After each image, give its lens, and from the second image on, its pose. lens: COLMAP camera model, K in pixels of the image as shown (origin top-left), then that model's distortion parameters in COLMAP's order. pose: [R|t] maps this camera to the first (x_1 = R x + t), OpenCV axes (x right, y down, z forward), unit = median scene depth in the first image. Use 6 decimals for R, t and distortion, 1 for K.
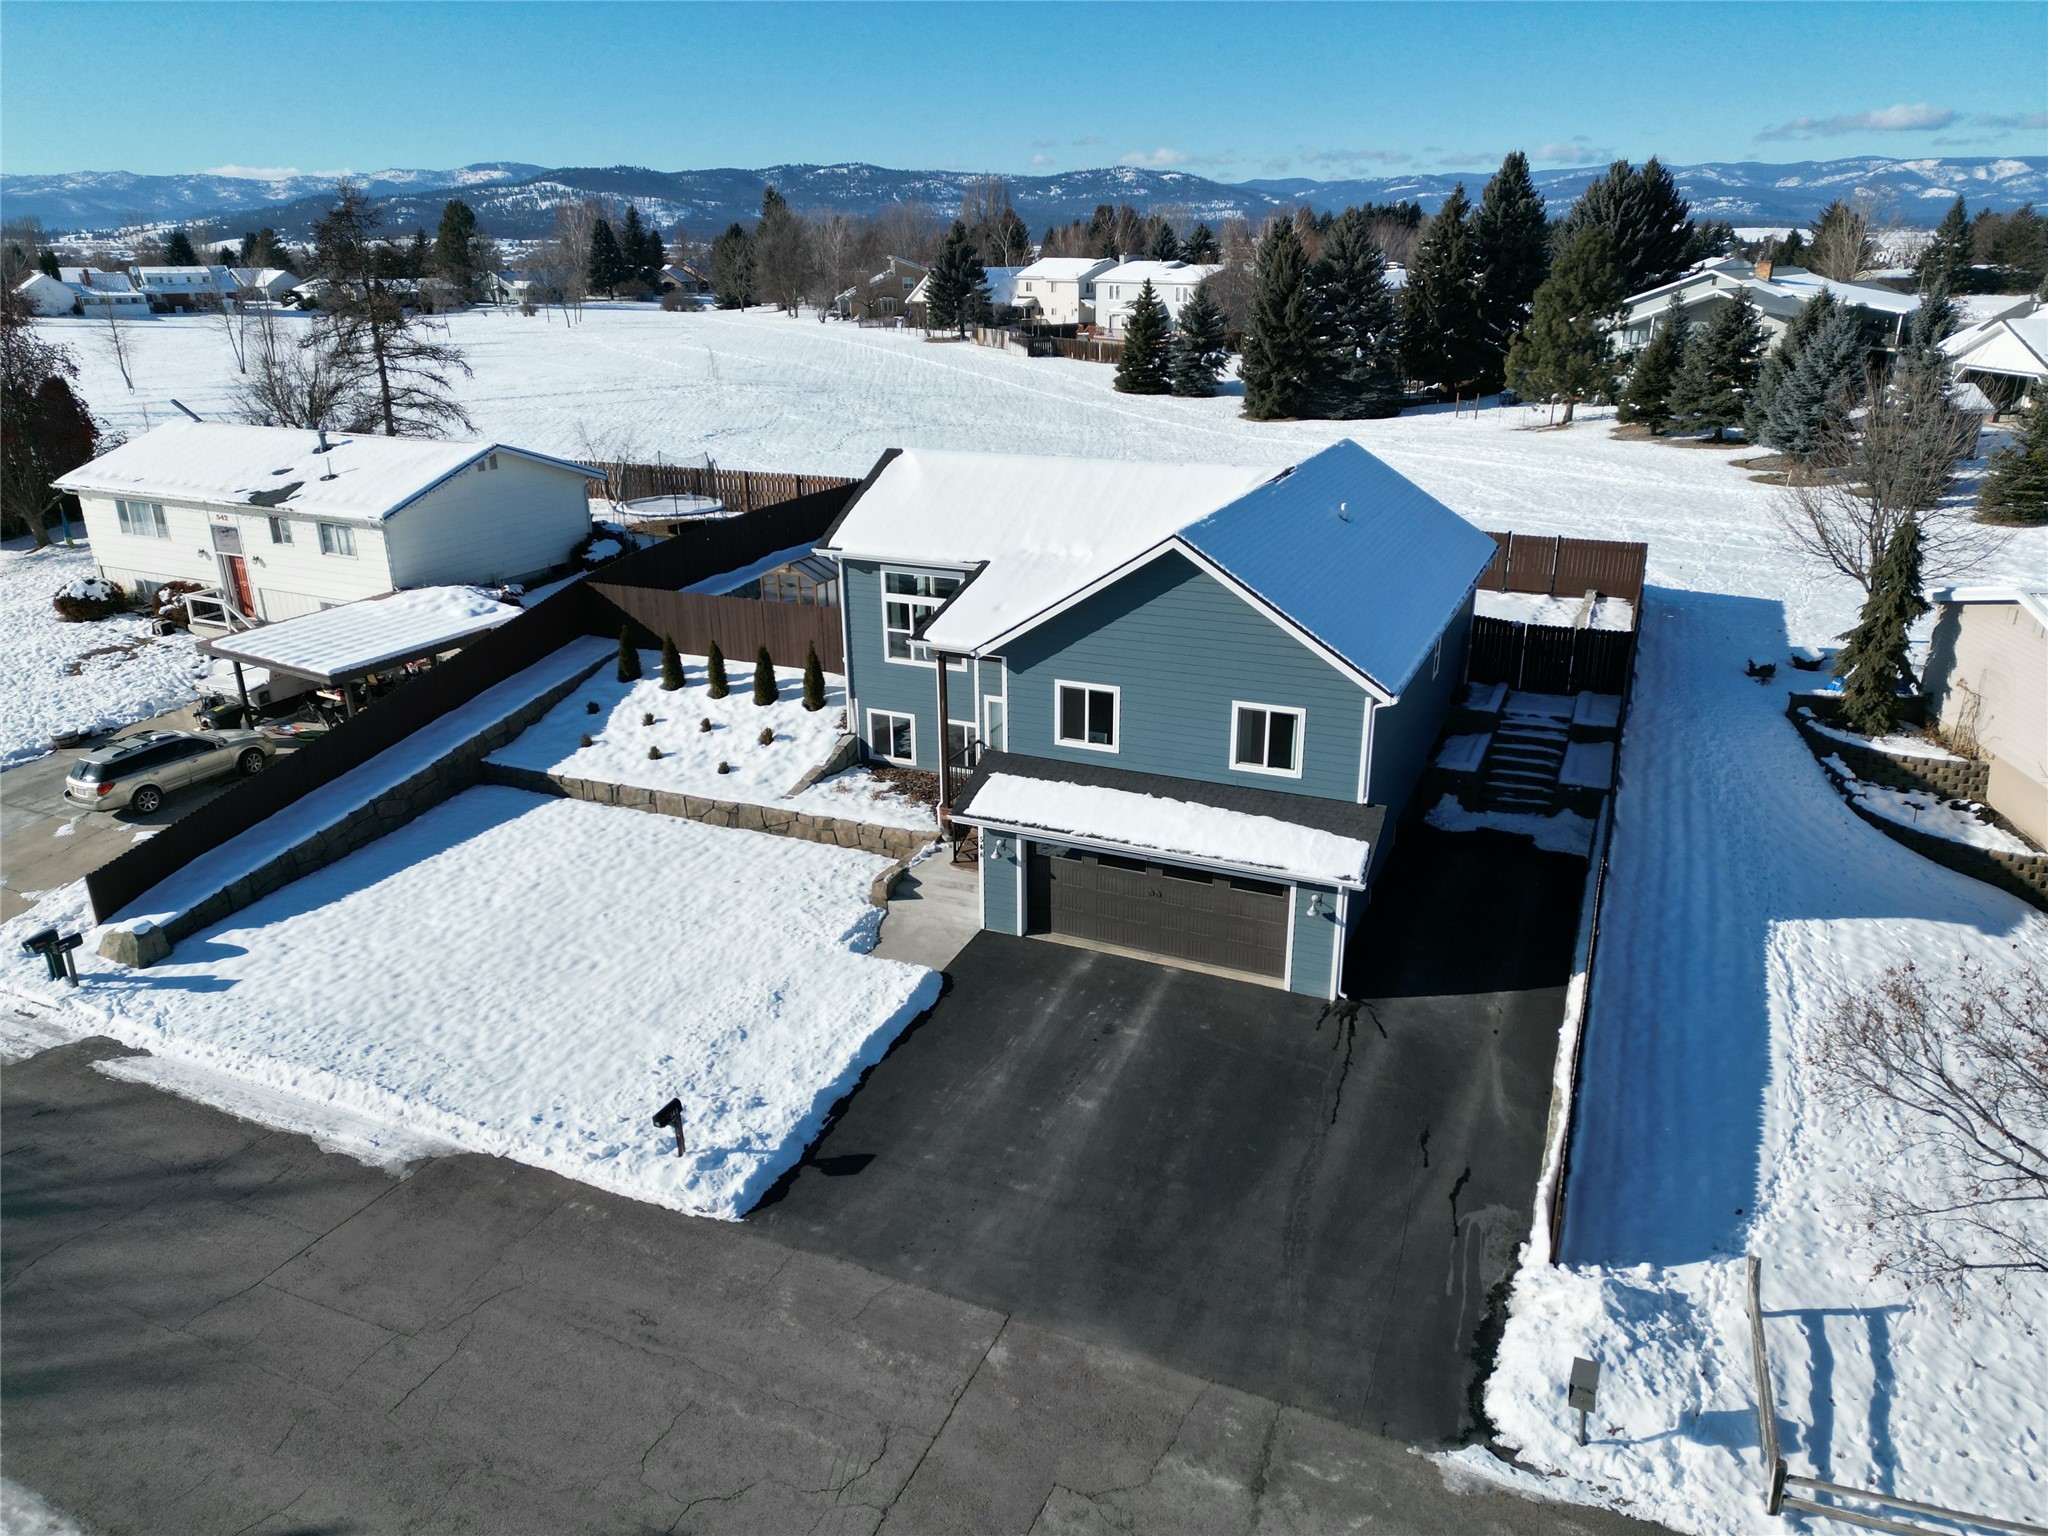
lens RADIAL K [[1418.7, 0, 1024.0], [0, 1418.7, 768.0], [0, 0, 1]] dist [0.105108, -0.102392]
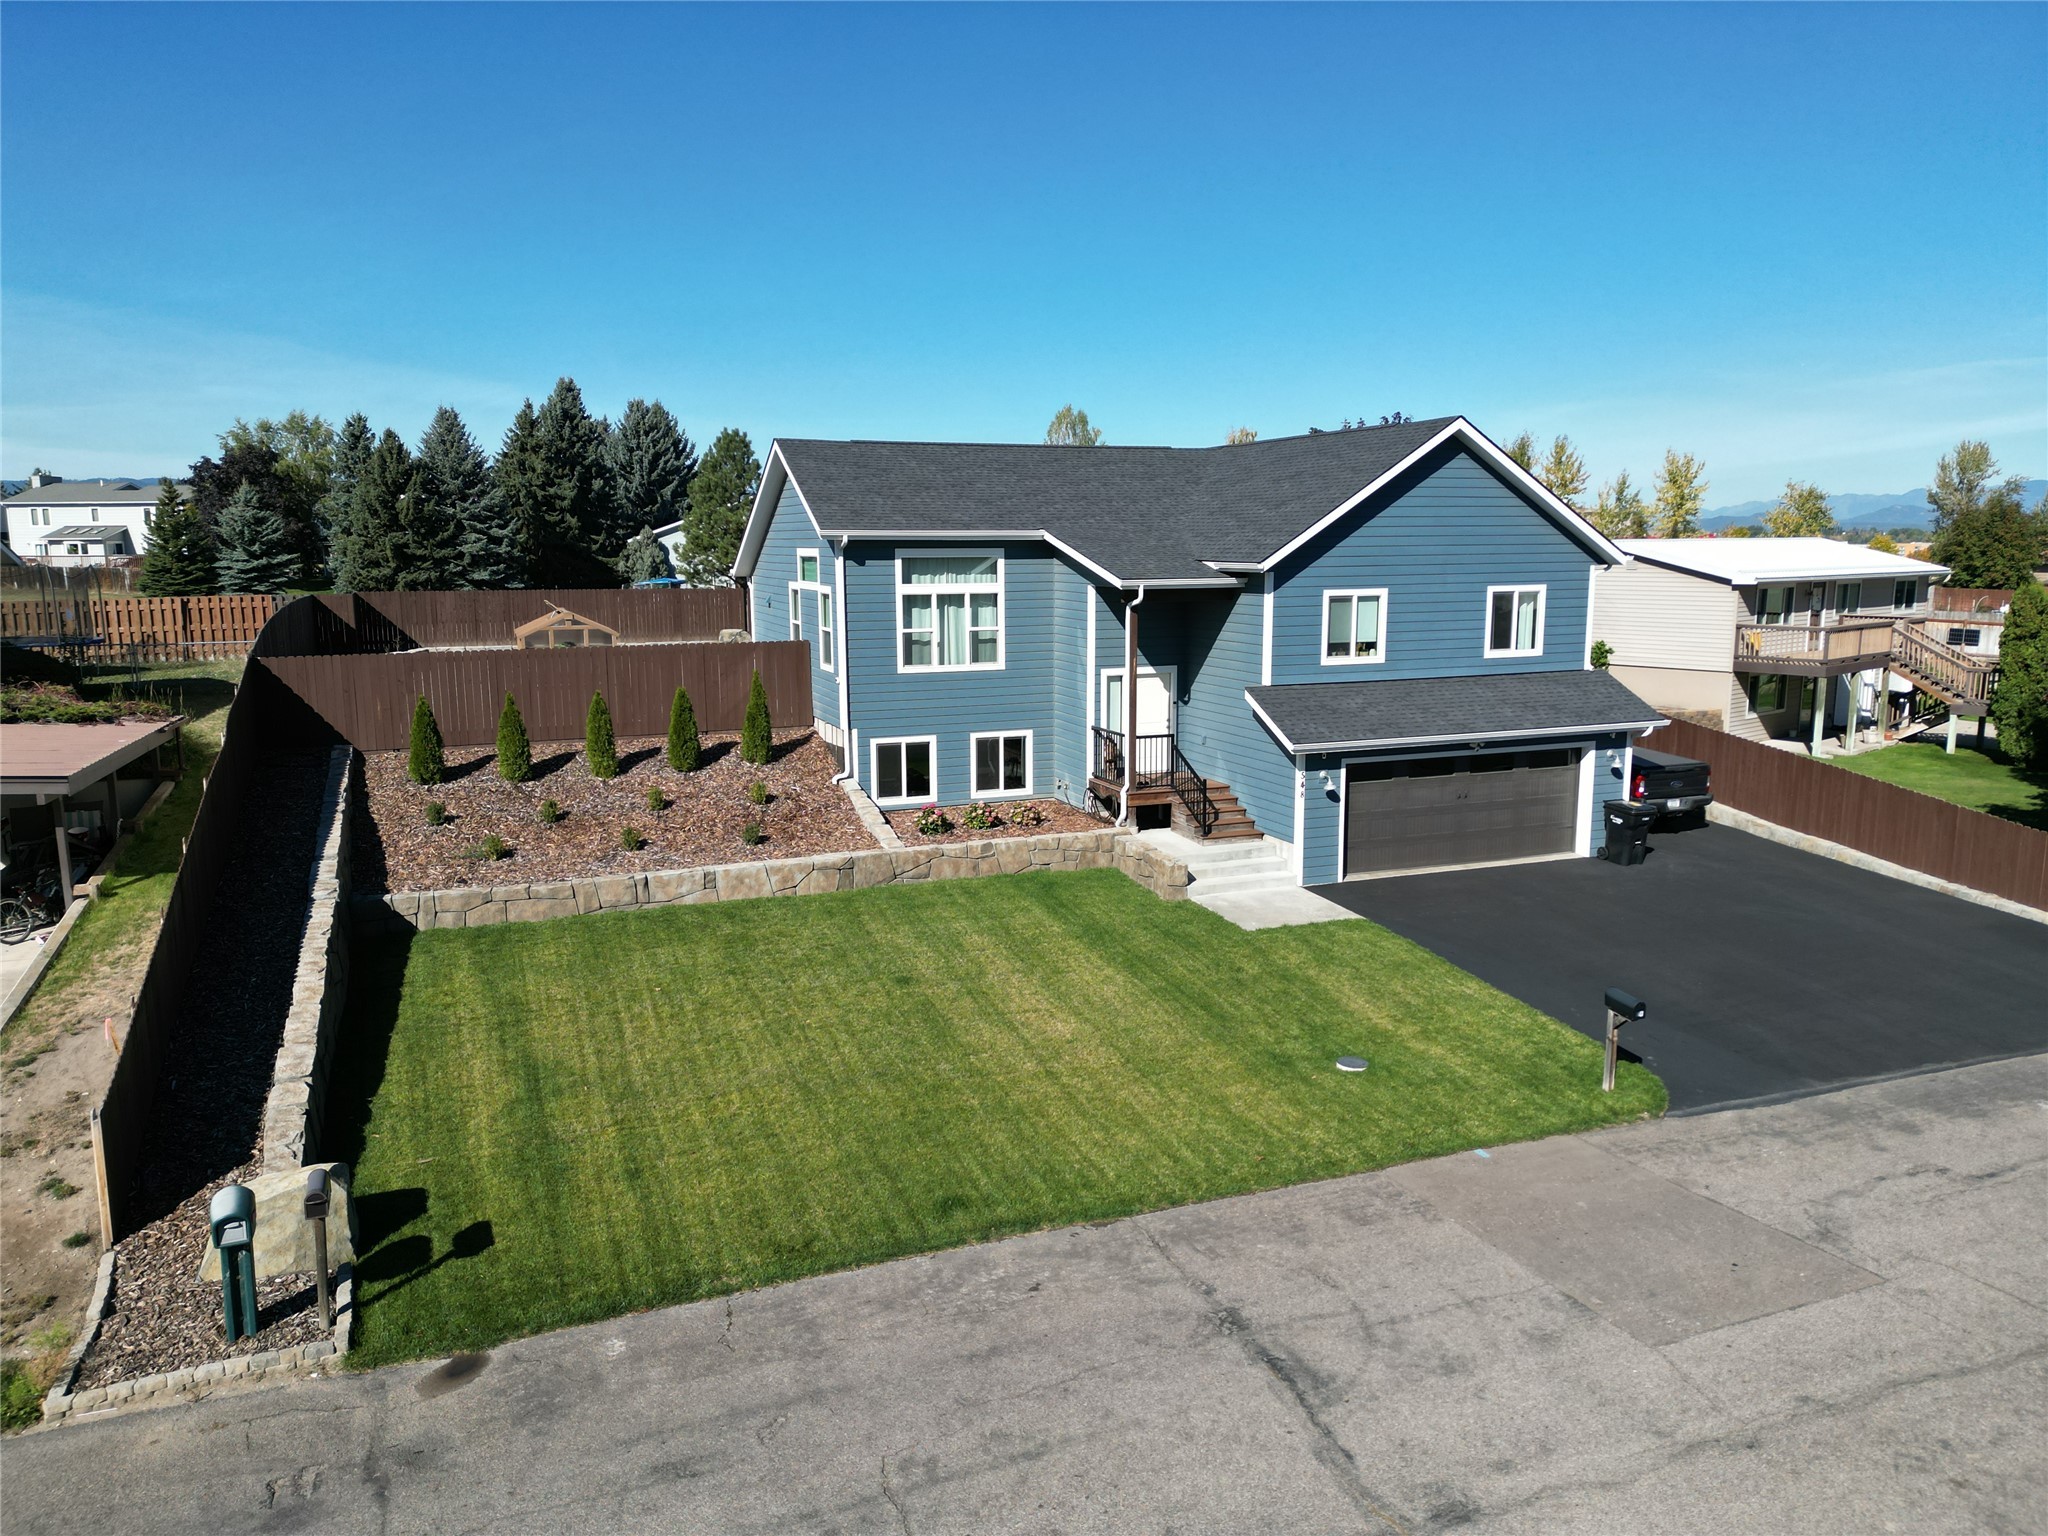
lens RADIAL K [[1426.5, 0, 1024.0], [0, 1426.5, 768.0], [0, 0, 1]] dist [0.109738, -0.138894]
pose [[0.693366, -0.108317, 0.712398, -0.691204], [0.247993, 0.964114, -0.094779, 0.077514], [-0.676567, 0.242386, 0.695346, 0.448735]]
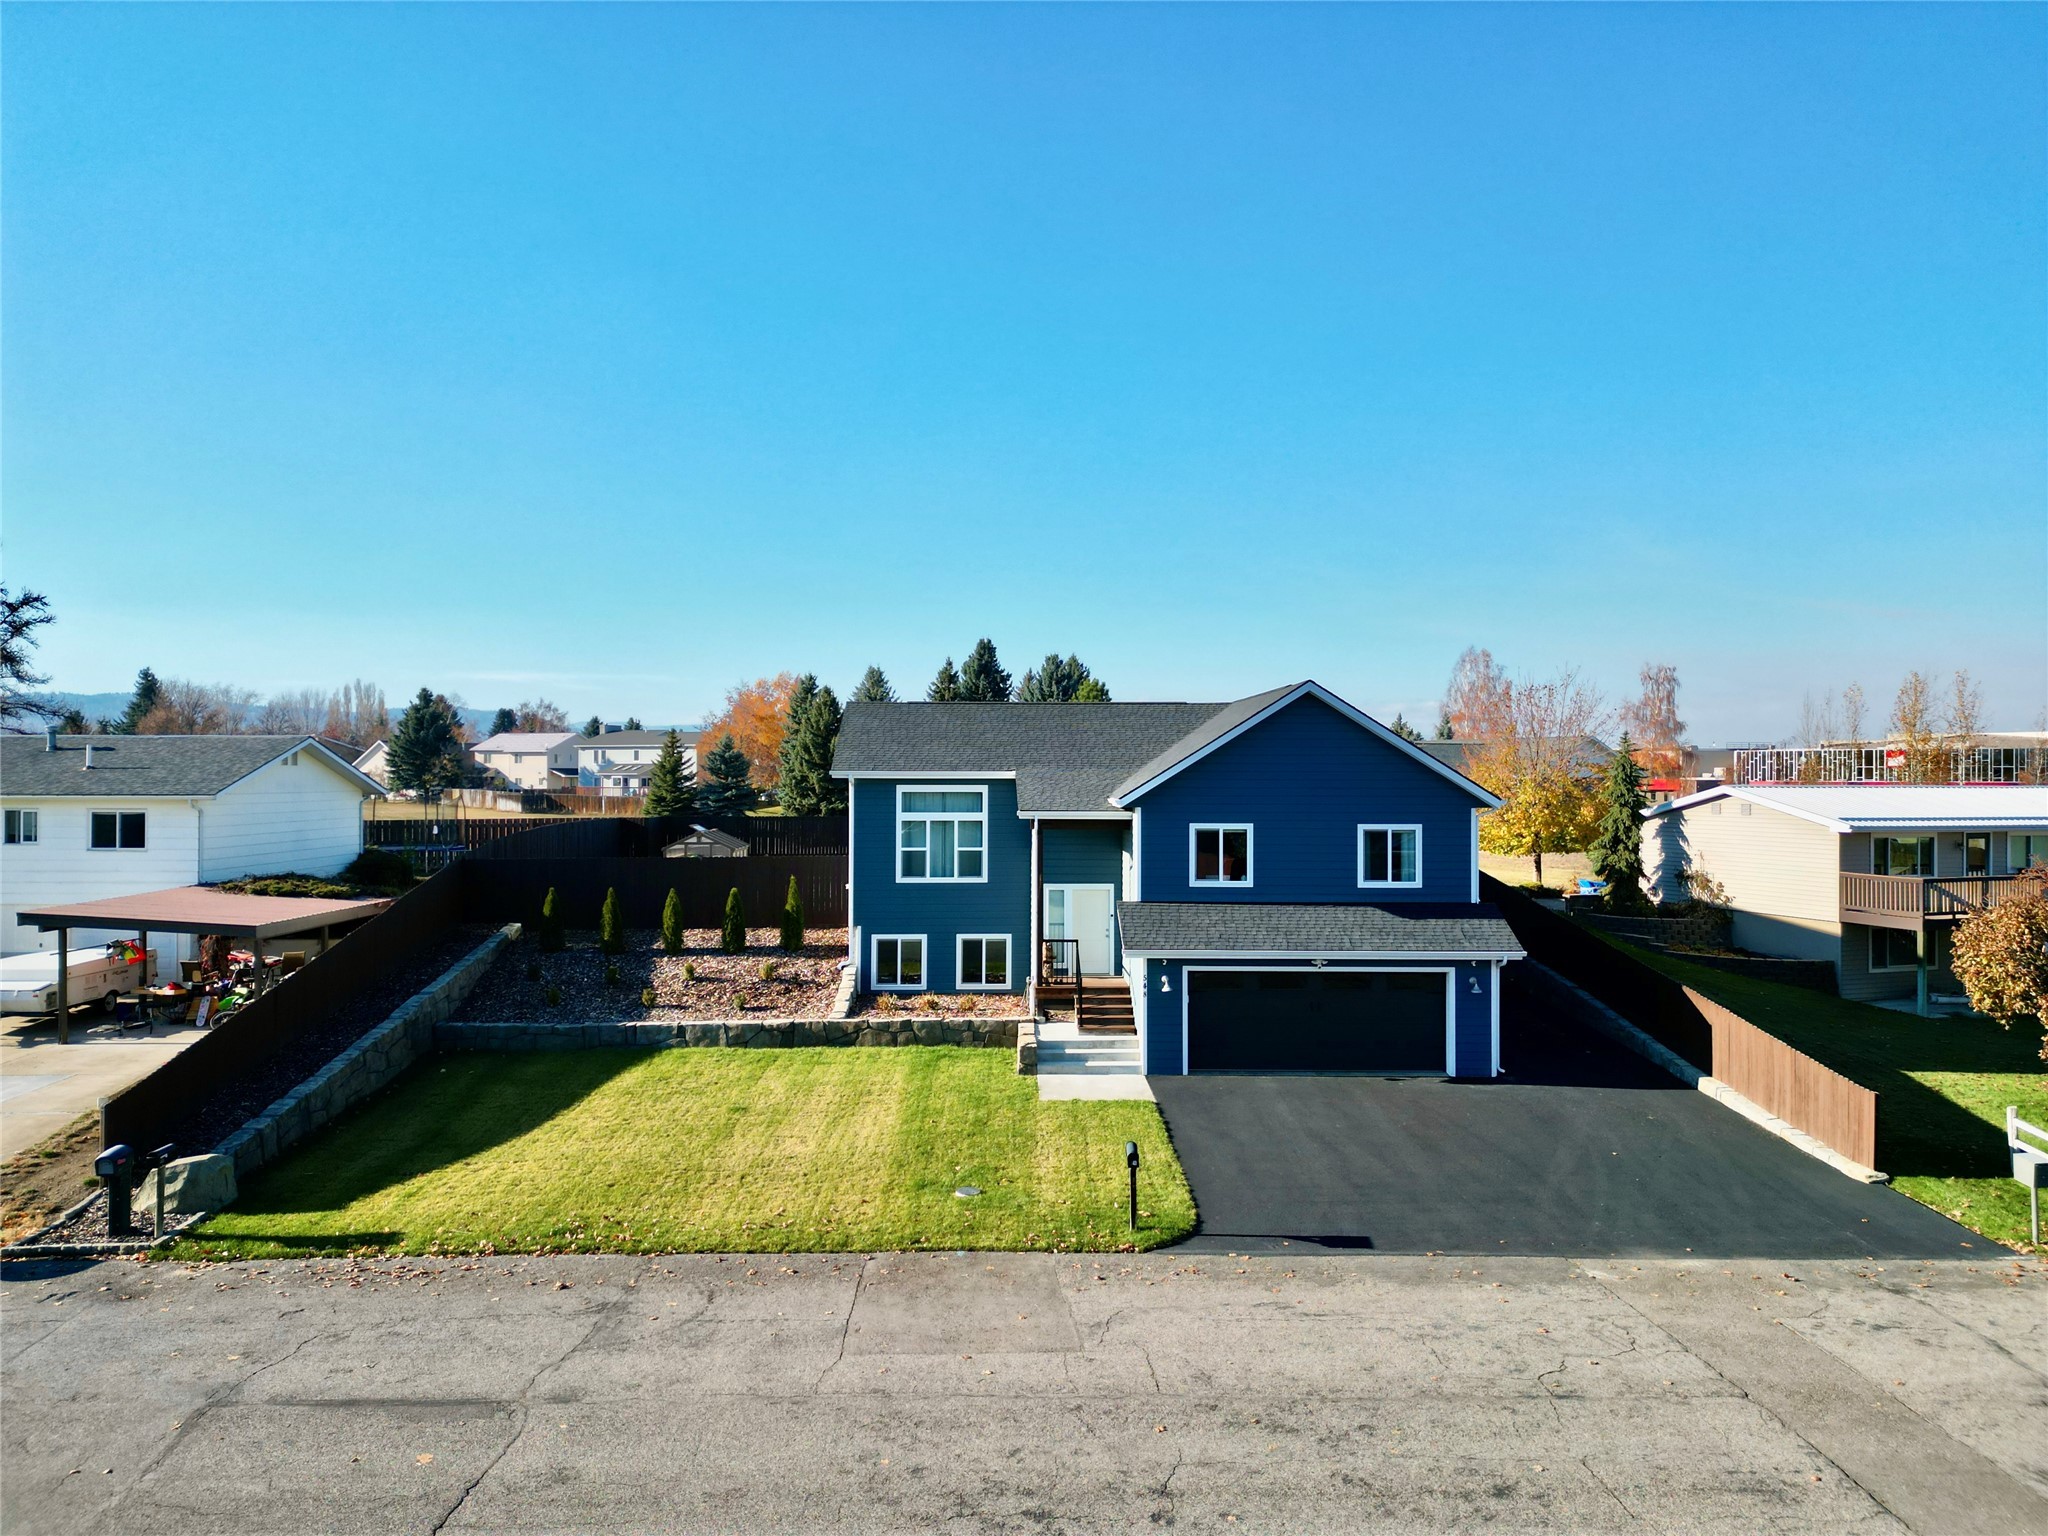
lens RADIAL K [[1426.5, 0, 1024.0], [0, 1426.5, 768.0], [0, 0, 1]] dist [0.109738, -0.138894]
pose [[0.901111, 0.011782, 0.433429, -0.501096], [0.141272, 0.937105, -0.319181, 0.202141], [-0.409929, 0.348849, 0.842771, 0.095537]]
